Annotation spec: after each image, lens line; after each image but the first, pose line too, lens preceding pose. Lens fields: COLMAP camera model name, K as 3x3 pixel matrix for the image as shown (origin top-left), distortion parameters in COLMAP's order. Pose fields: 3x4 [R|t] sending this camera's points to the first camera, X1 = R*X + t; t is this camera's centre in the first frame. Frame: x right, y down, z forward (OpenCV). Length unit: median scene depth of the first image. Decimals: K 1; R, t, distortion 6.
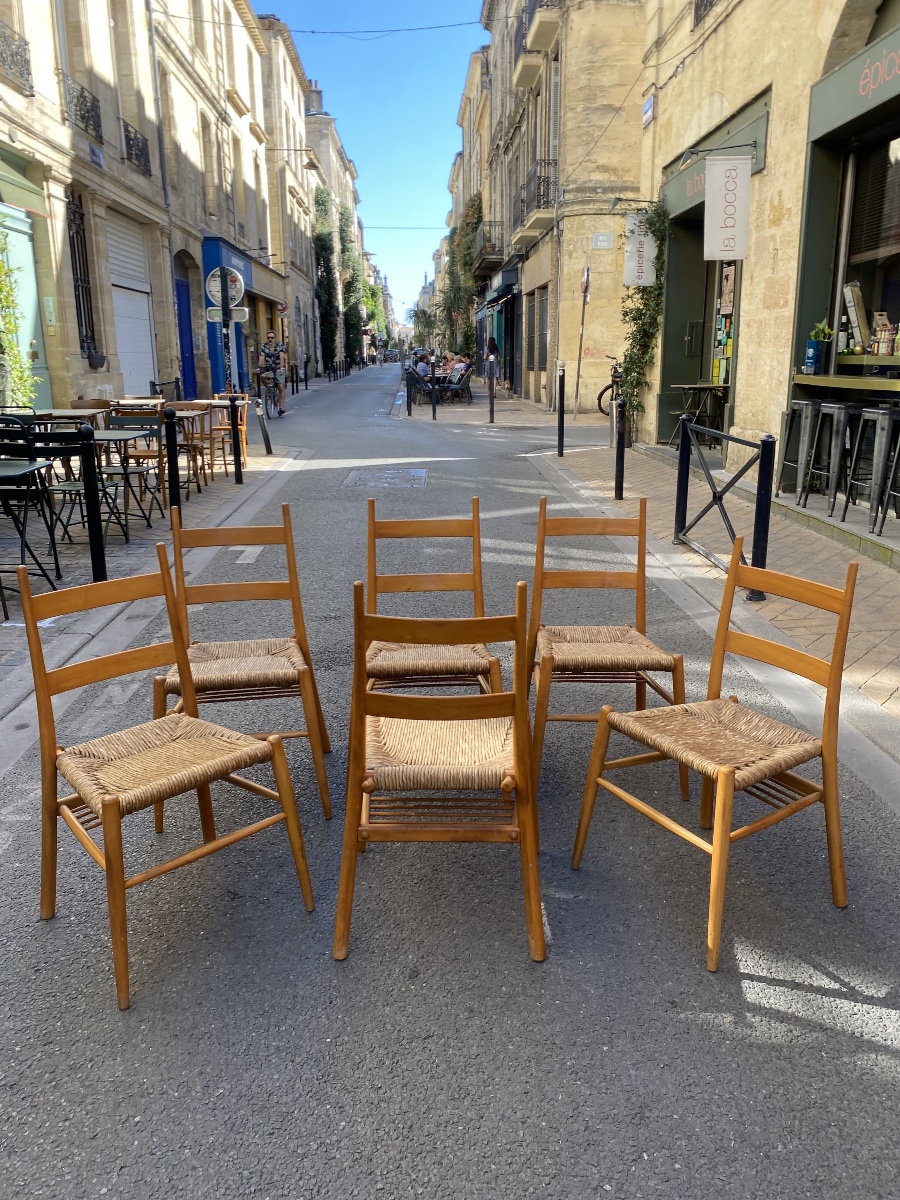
lens RADIAL K [[934.3, 0, 466.5], [0, 934.3, 582.9], [0, 0, 1]] dist [0.013074, -0.014827]
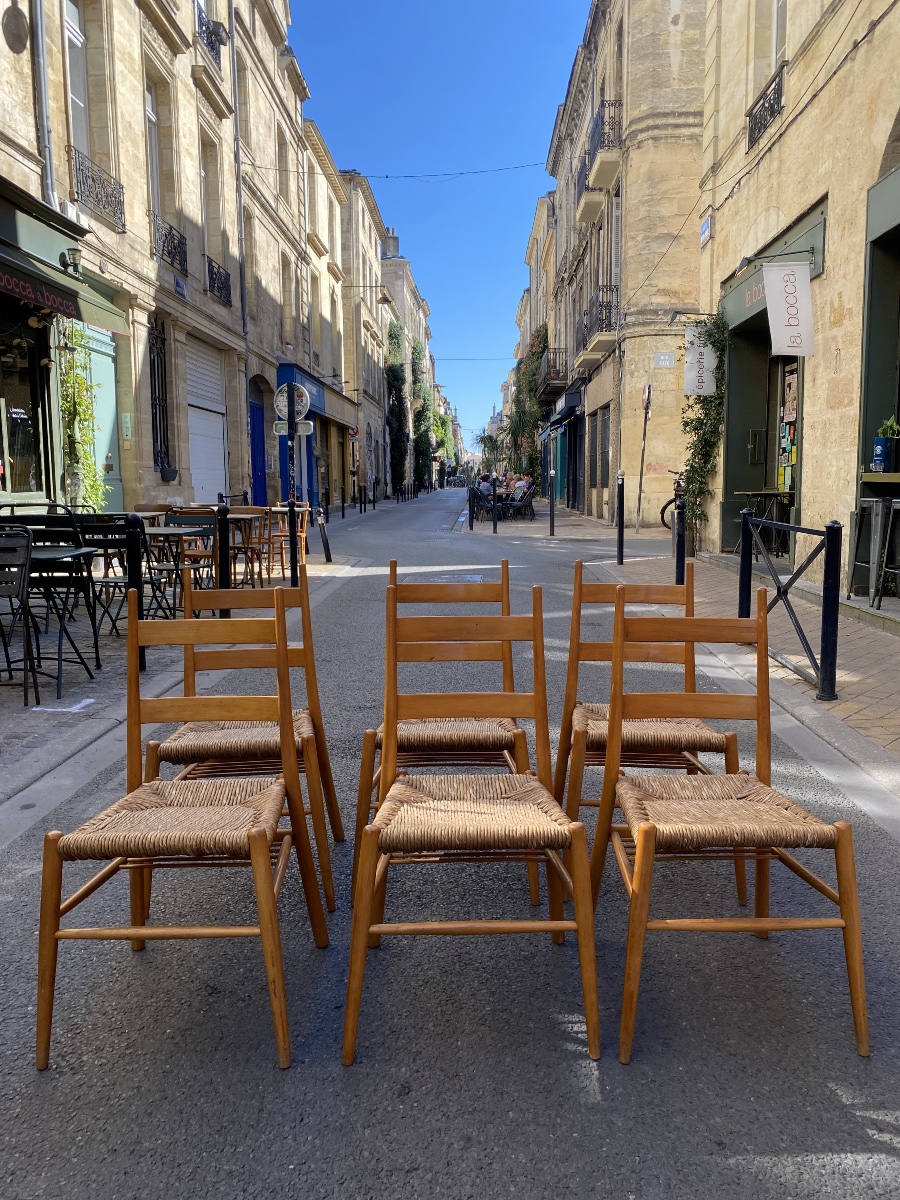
lens RADIAL K [[934.3, 0, 457.1], [0, 934.3, 581.2], [0, 0, 1]] dist [0.013074, -0.014827]
pose [[0.996620, 0.006118, -0.081916, 0.009968], [-0.016953, 0.991073, -0.132236, 0.013709], [0.080376, 0.133178, 0.987828, 0.021040]]
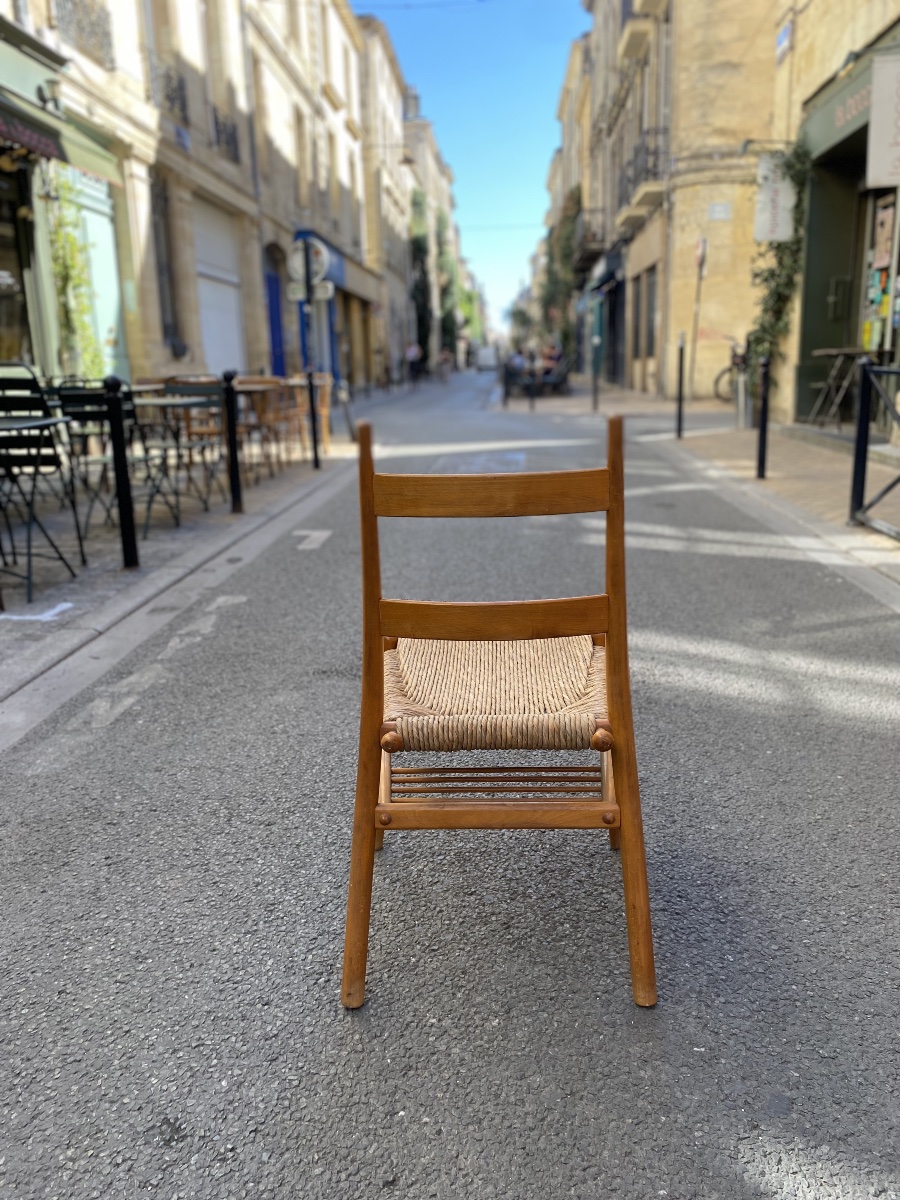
lens RADIAL K [[934.3, 0, 446.9], [0, 934.3, 577.8], [0, 0, 1]] dist [0.013074, -0.014827]
pose [[0.992529, 0.003933, -0.121944, -0.008133], [-0.005653, 0.999889, -0.013762, 0.008112], [0.121876, 0.014349, 0.992442, 0.104284]]
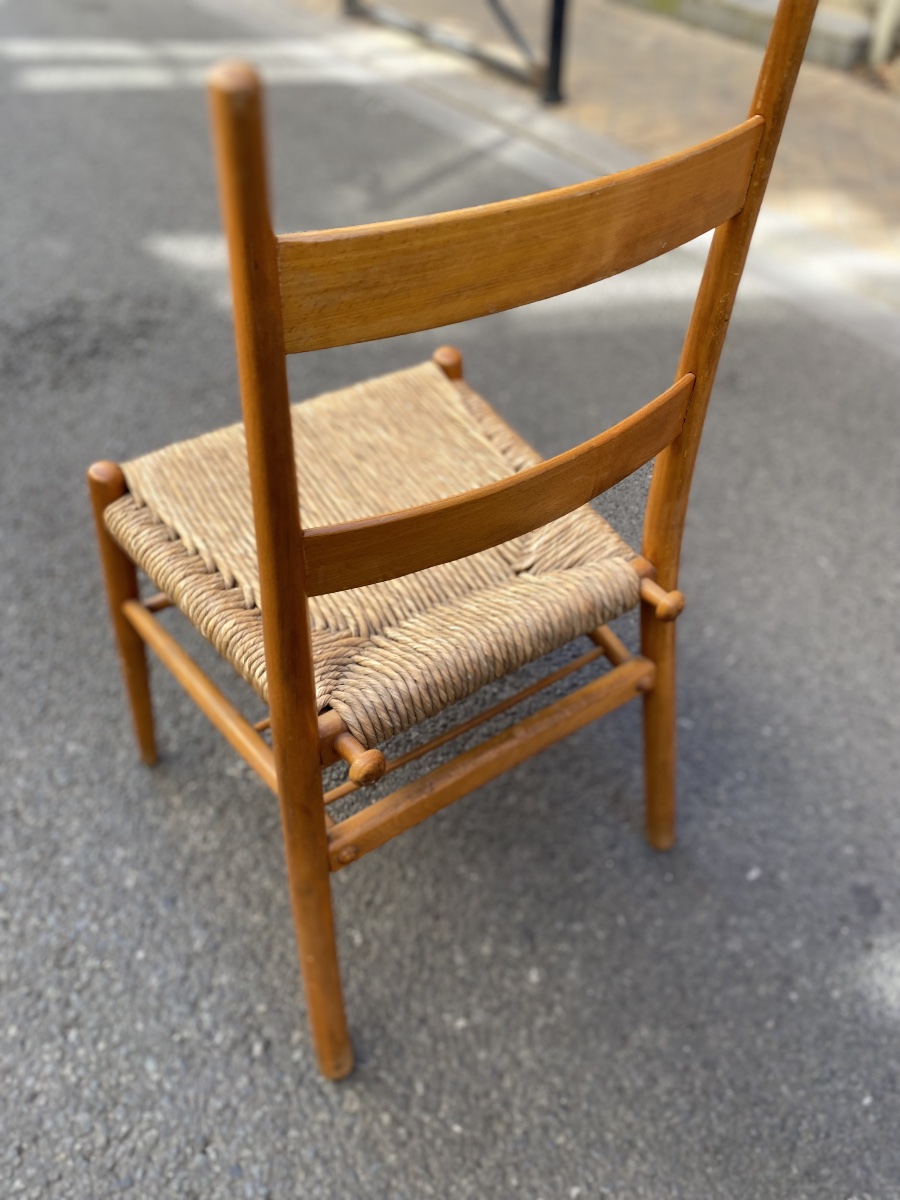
lens RADIAL K [[934.3, 0, 461.0], [0, 934.3, 594.4], [0, 0, 1]] dist [0.013074, -0.014827]
pose [[0.865495, -0.339286, 0.368516, -0.041758], [0.119167, 0.854021, 0.506406, -0.011259], [-0.486536, -0.394377, 0.779583, 0.173801]]
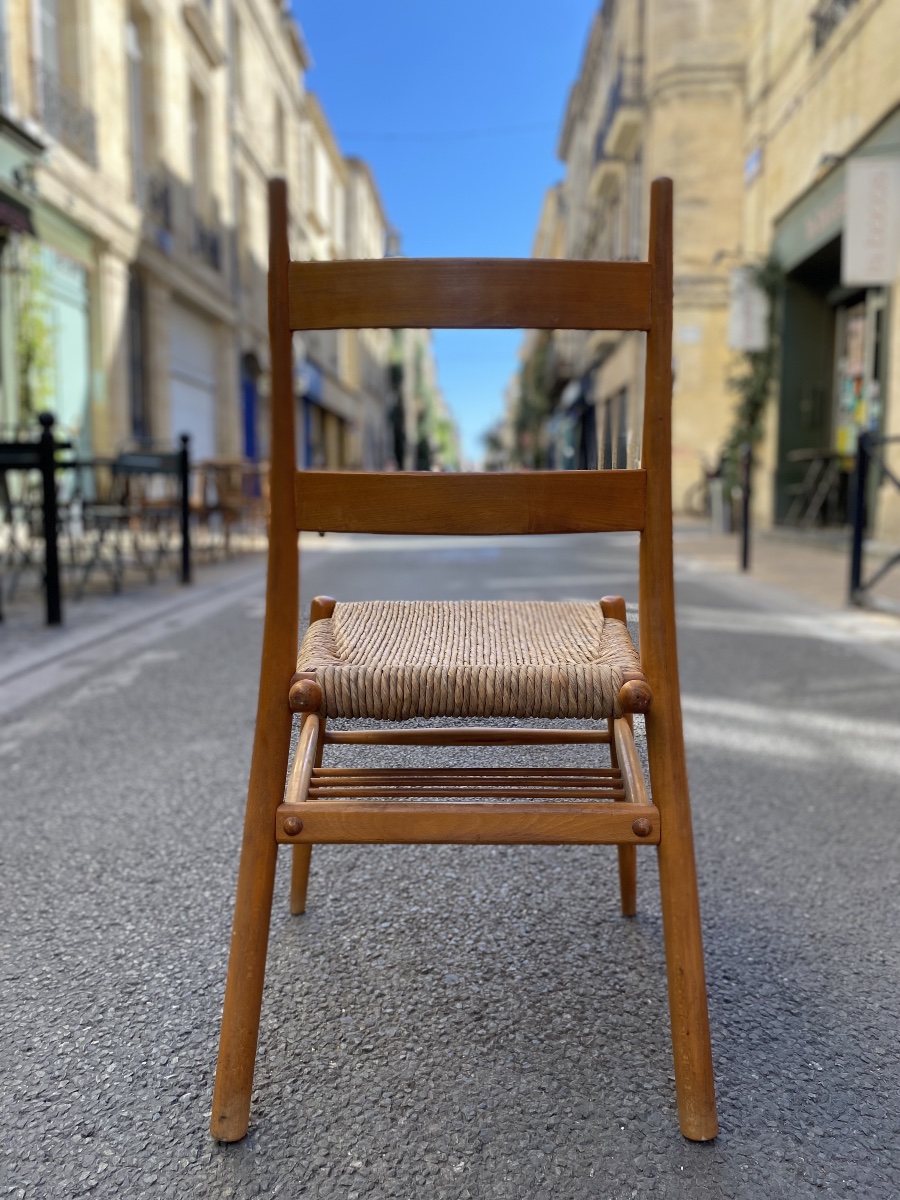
lens RADIAL K [[934.3, 0, 452.7], [0, 934.3, 580.3], [0, 0, 1]] dist [0.013074, -0.014827]
pose [[0.996296, 0.015319, -0.084616, -0.011332], [-0.027500, 0.989088, -0.144736, 0.028358], [0.081476, 0.146527, 0.985846, 0.145374]]
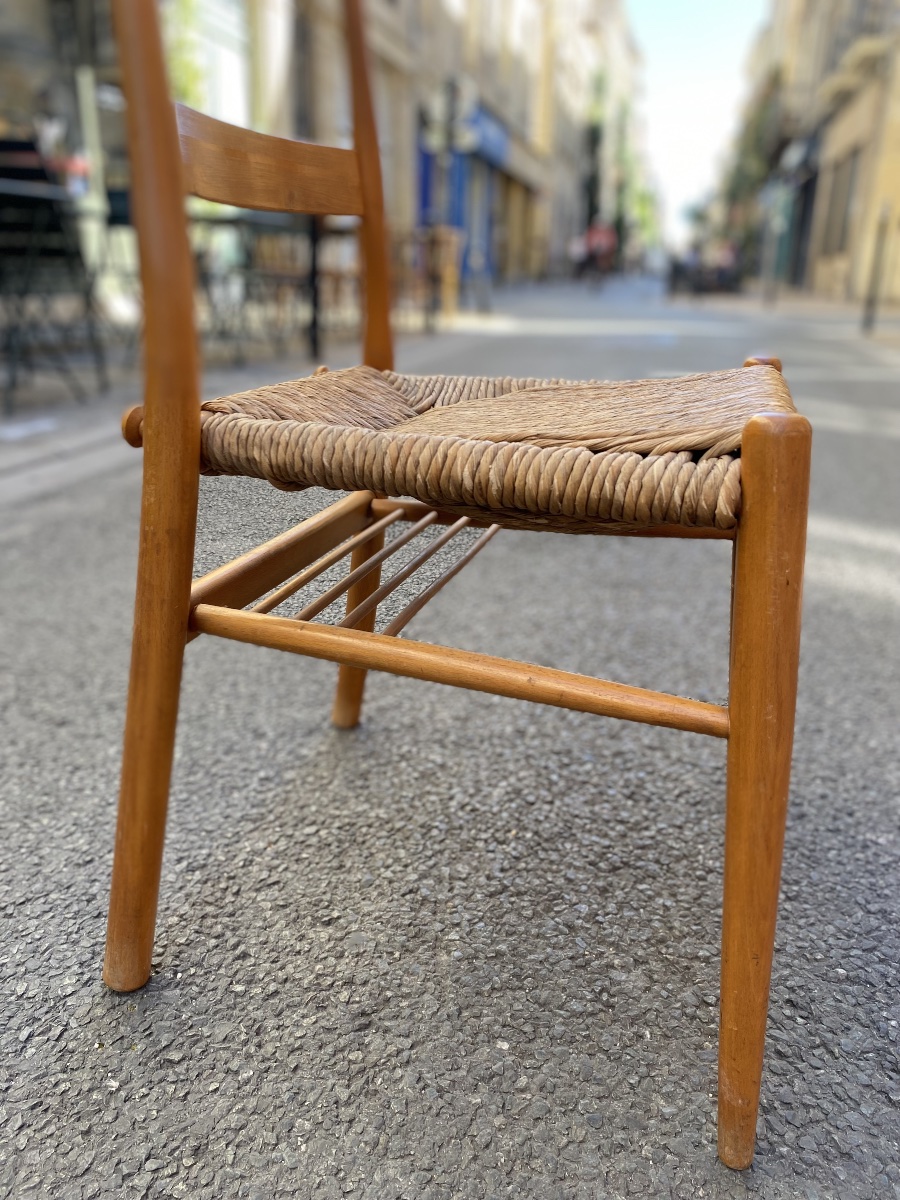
lens RADIAL K [[934.3, 0, 450.1], [0, 934.3, 589.8], [0, 0, 1]] dist [0.013074, -0.014827]
pose [[0.958785, 0.114569, -0.260009, 0.001493], [-0.092150, 0.991021, 0.096875, 0.024176], [0.268773, -0.068923, 0.960734, 0.189708]]
